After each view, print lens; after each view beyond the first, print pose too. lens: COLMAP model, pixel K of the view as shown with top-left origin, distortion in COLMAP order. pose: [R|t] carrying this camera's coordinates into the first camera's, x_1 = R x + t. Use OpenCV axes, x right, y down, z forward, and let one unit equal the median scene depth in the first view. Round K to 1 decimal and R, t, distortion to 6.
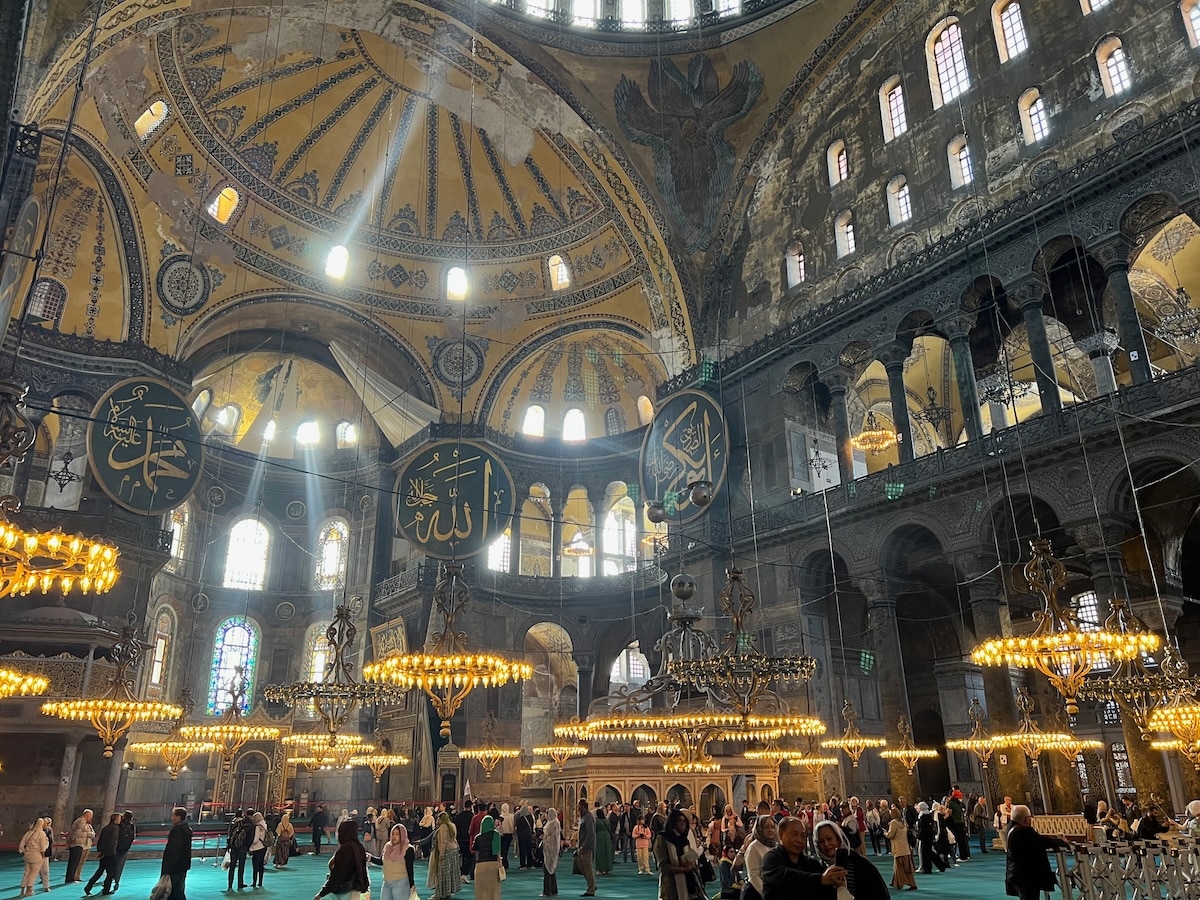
lens RADIAL K [[918.1, 0, 600.0], [0, 918.1, 450.0], [0, 0, 1]] dist [0.096405, -0.077419]
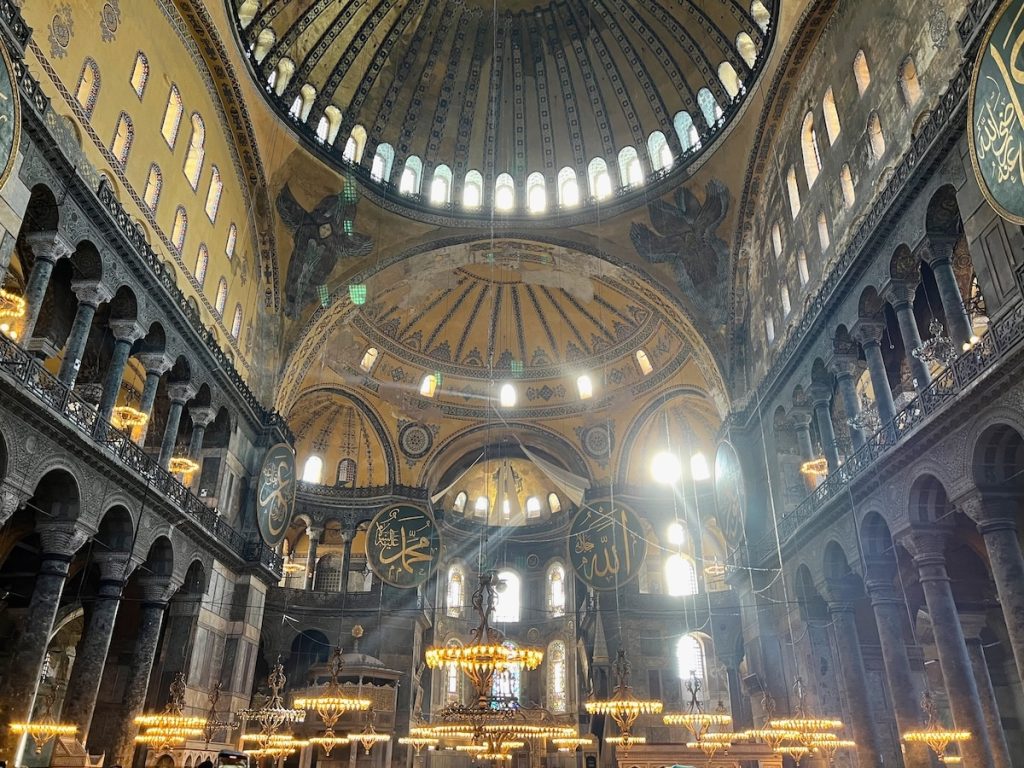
lens RADIAL K [[766.4, 0, 512.0], [0, 766.4, 384.0], [0, 0, 1]] dist [0.197534, -0.000868]
pose [[0.818609, -0.248045, -0.518028, 0.418511], [0.195881, 0.968433, -0.154172, -0.028141], [0.539917, 0.024735, 0.841355, -0.060983]]
